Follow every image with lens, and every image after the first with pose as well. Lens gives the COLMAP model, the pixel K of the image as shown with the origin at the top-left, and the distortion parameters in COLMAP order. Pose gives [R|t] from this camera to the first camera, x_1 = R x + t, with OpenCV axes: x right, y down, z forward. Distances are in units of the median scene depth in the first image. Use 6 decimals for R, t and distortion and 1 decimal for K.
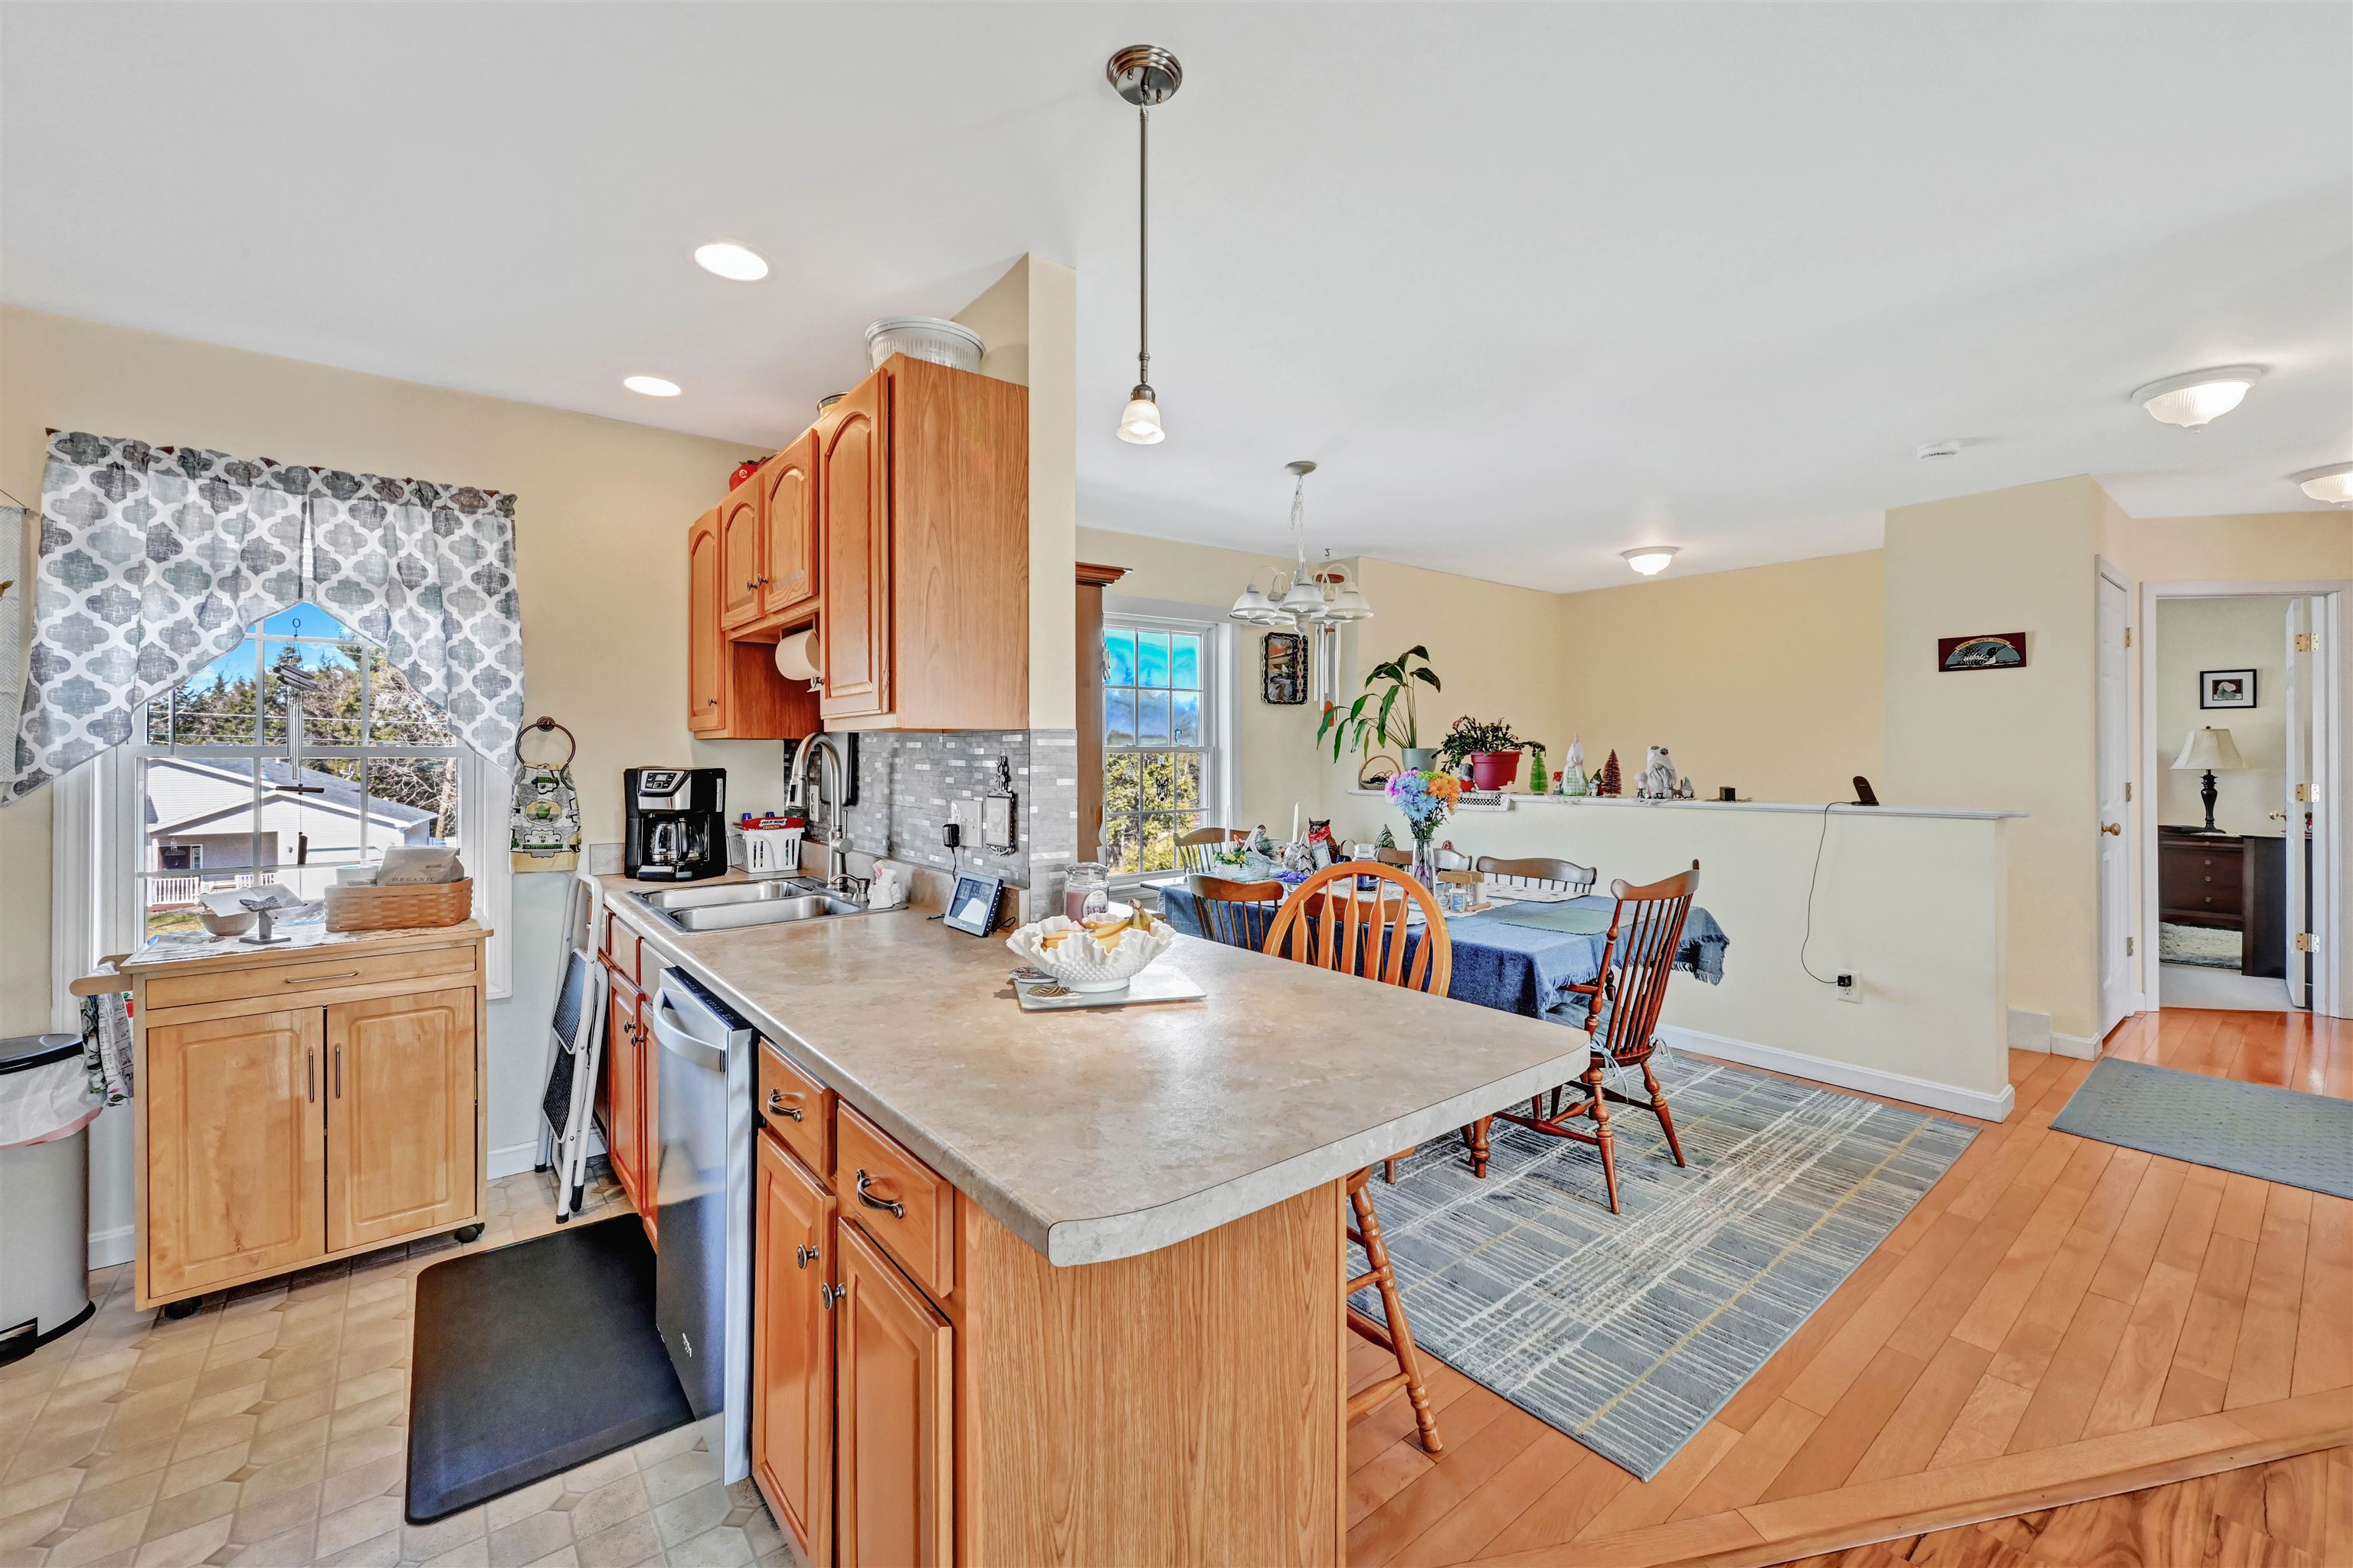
lens RADIAL K [[960.4, 0, 1196.3], [0, 960.4, 747.9], [0, 0, 1]] dist [0.000052, 0.000074]
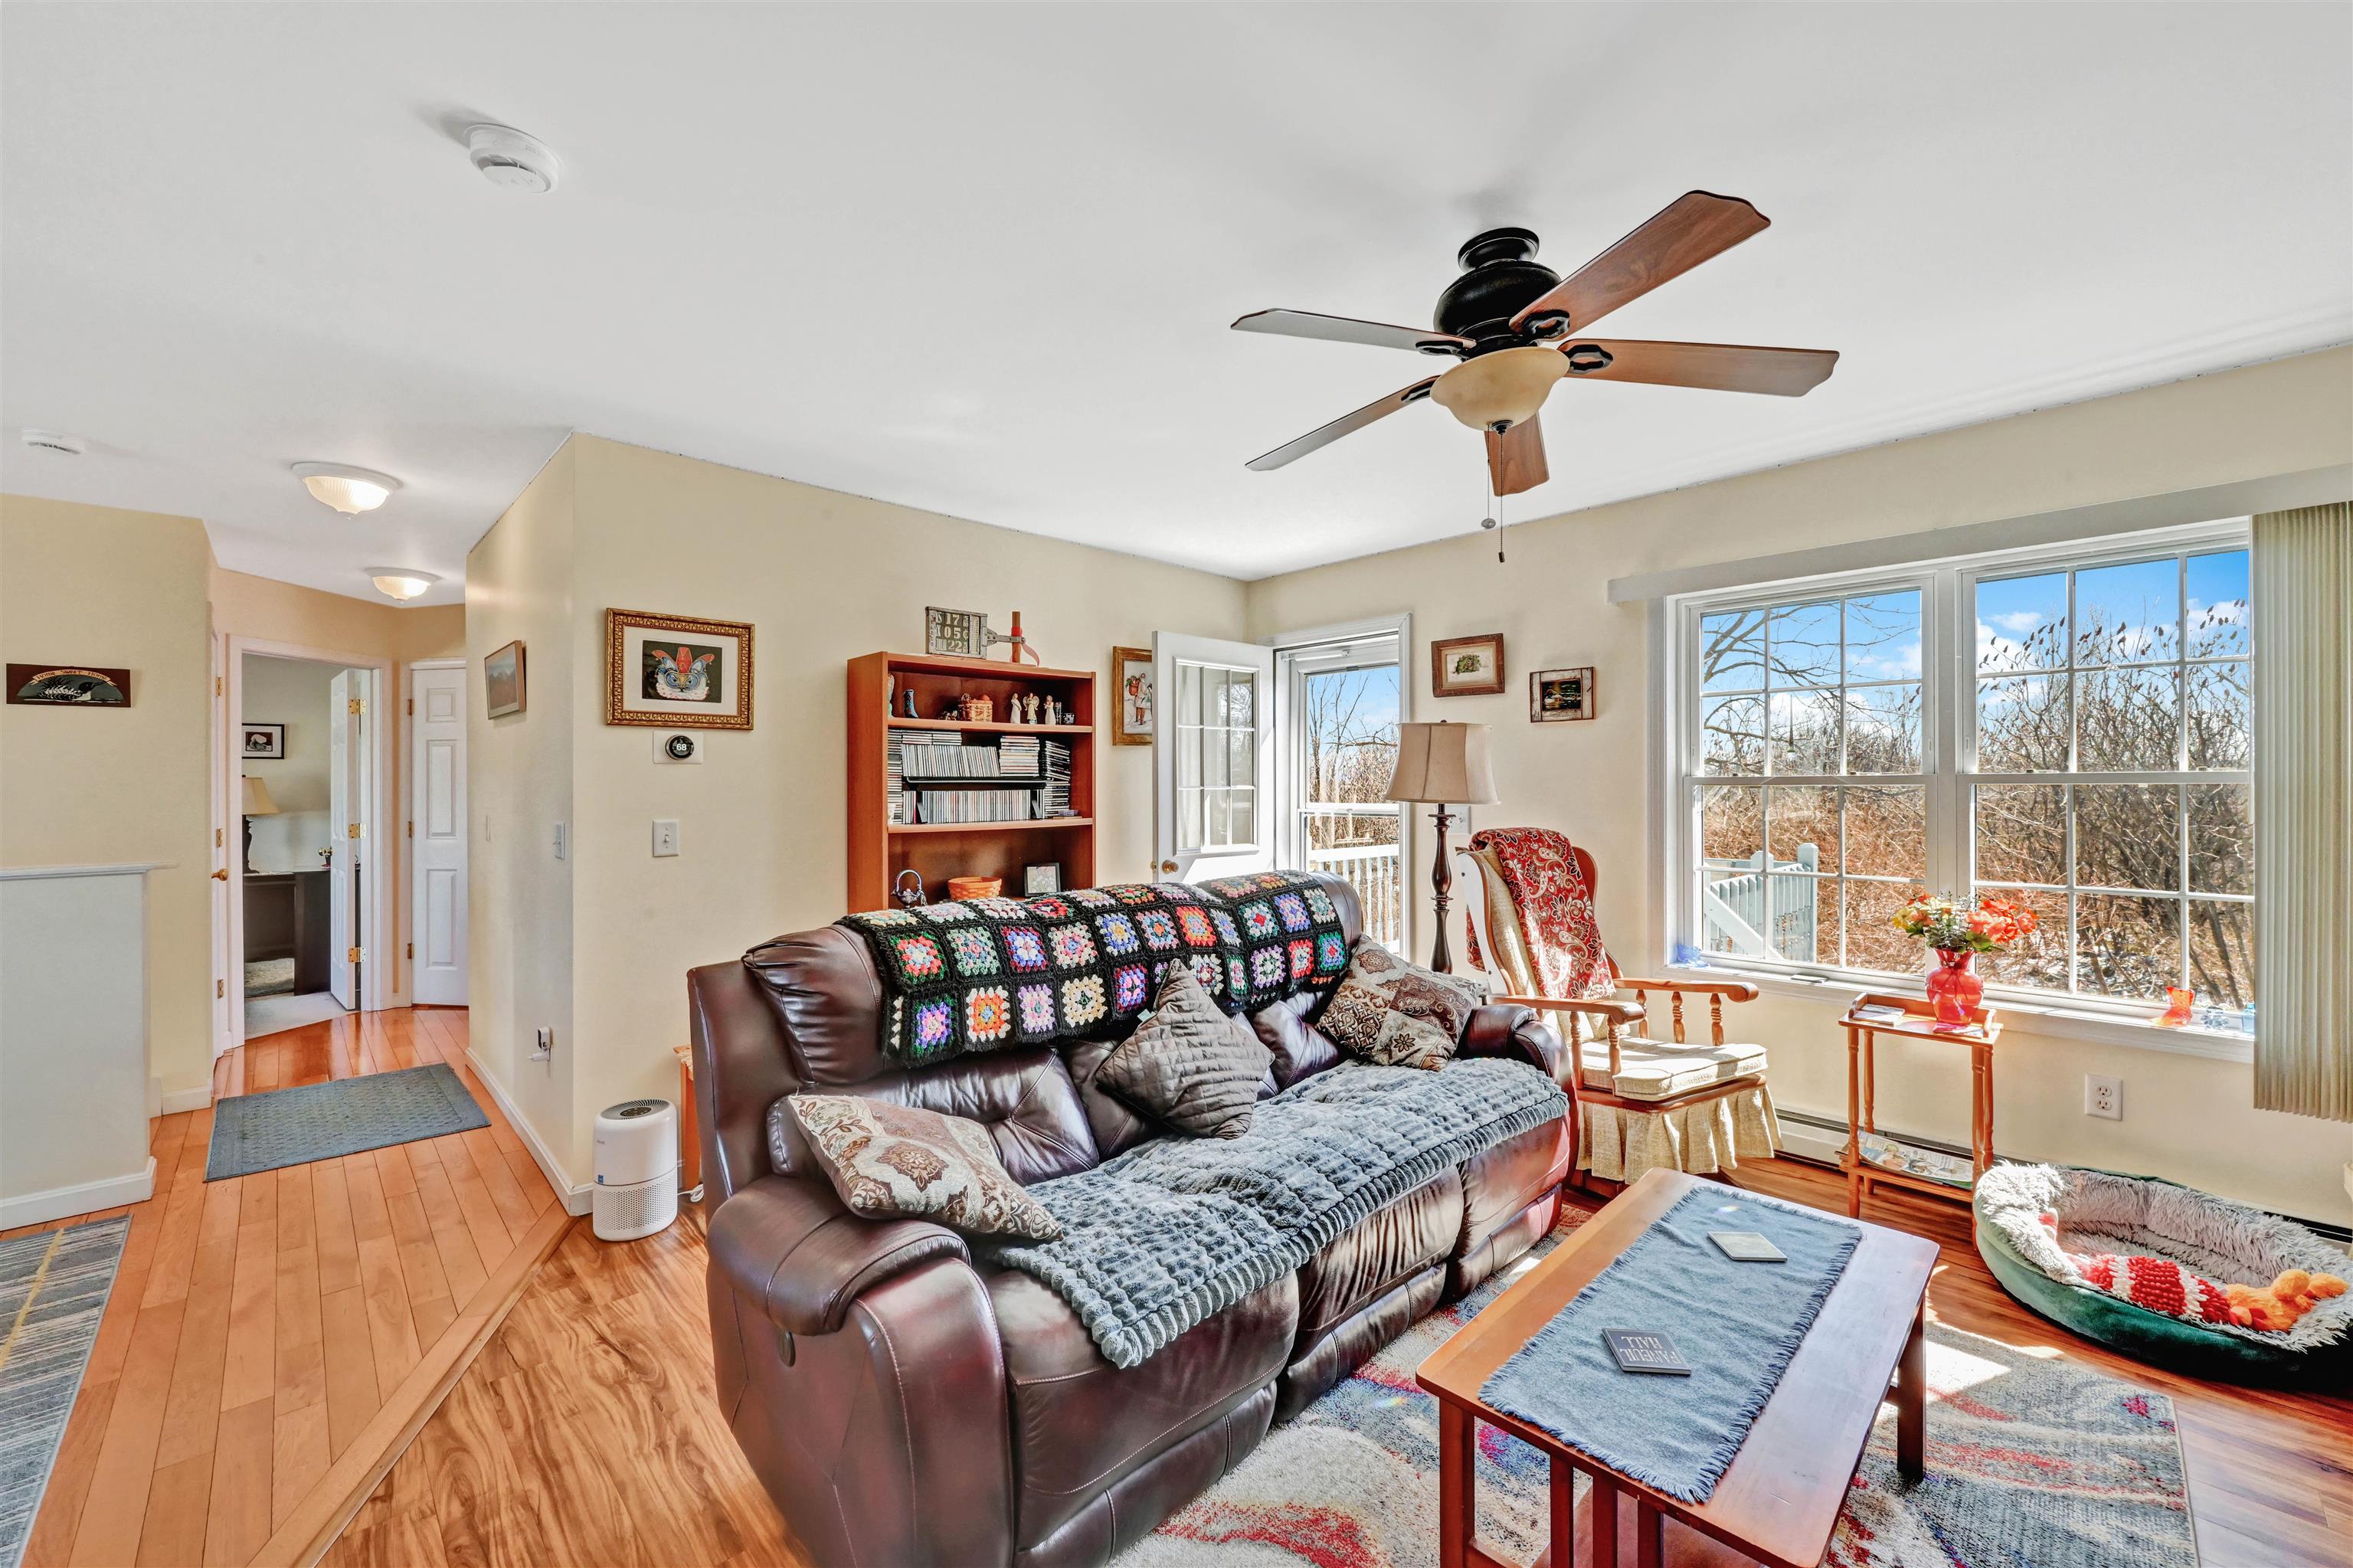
lens RADIAL K [[919.0, 0, 1180.0], [0, 919.0, 791.0], [0, 0, 1]] dist [-0.003851, 0.000068]
pose [[-0.083432, 0.005641, 0.996497, -0.153598], [0.000571, 0.999984, -0.005613, 0.002795], [-0.996513, 0.000100, -0.083434, 0.102498]]
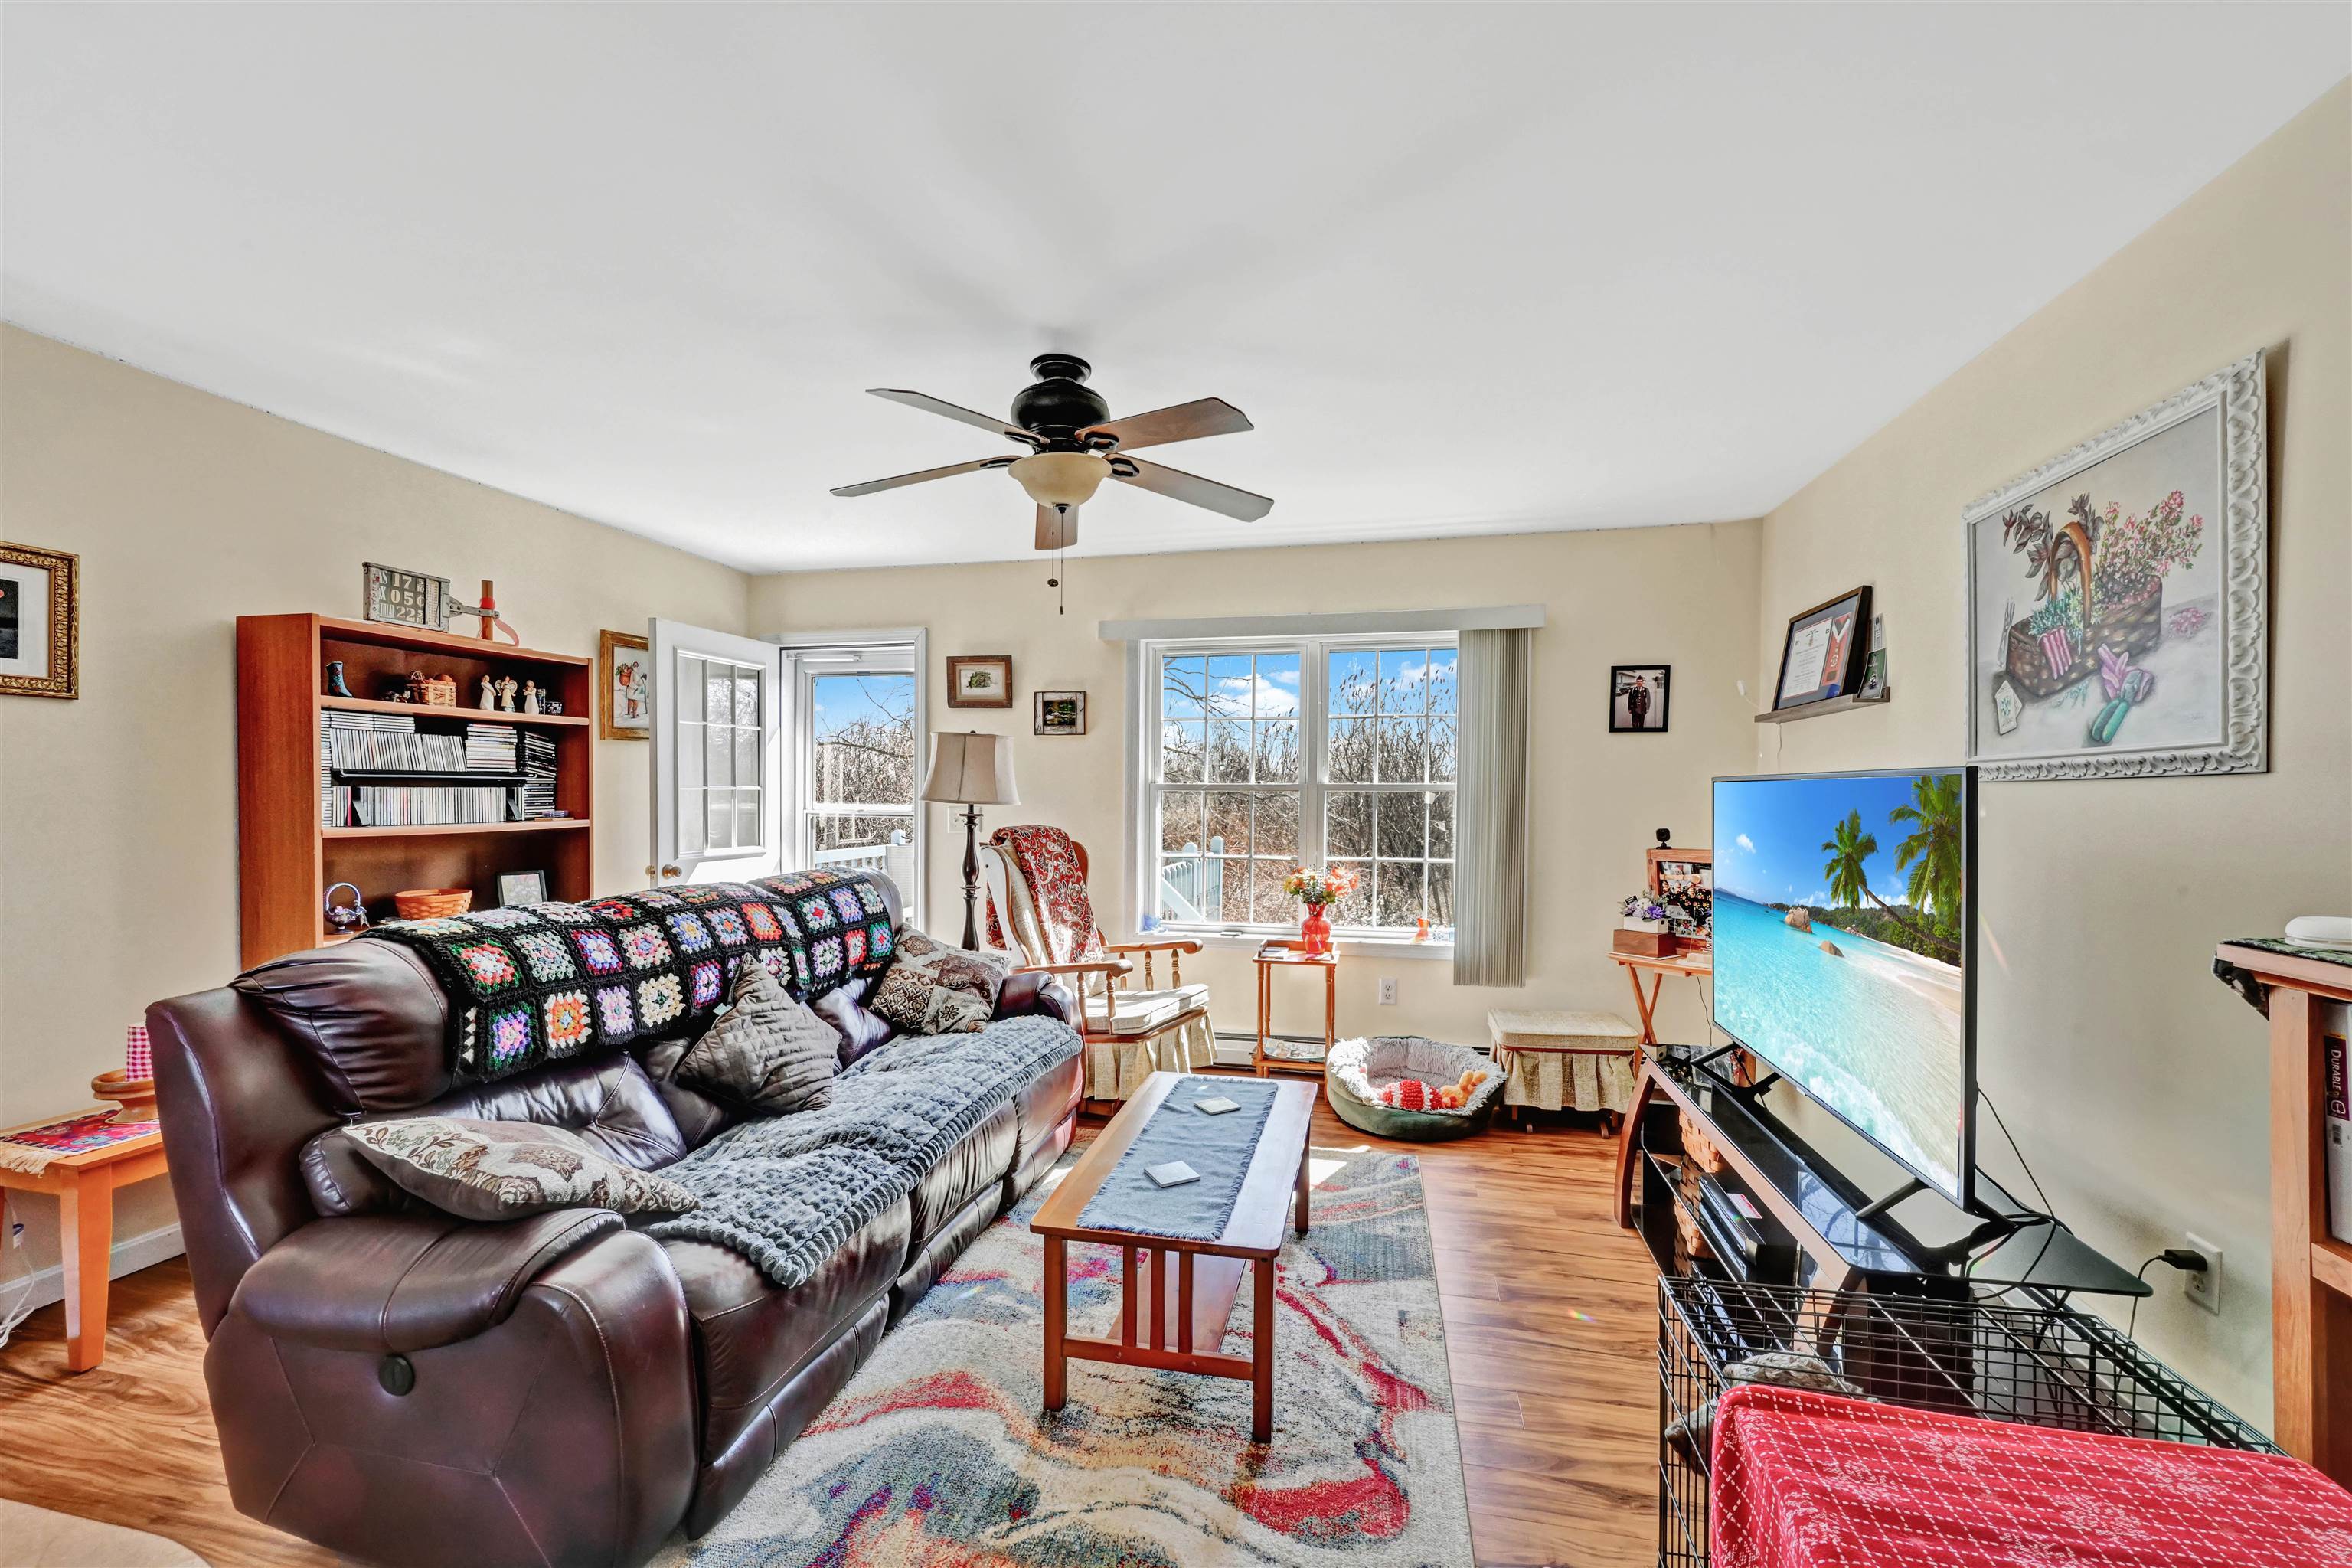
lens RADIAL K [[933.5, 0, 1191.5], [0, 933.5, 819.7], [0, 0, 1]] dist [-0.006937, -0.000036]
pose [[-0.625305, -0.019371, 0.780140, -0.269346], [-0.005480, 0.999776, 0.020433, 0.005521], [-0.780361, 0.008502, -0.625271, 0.270283]]
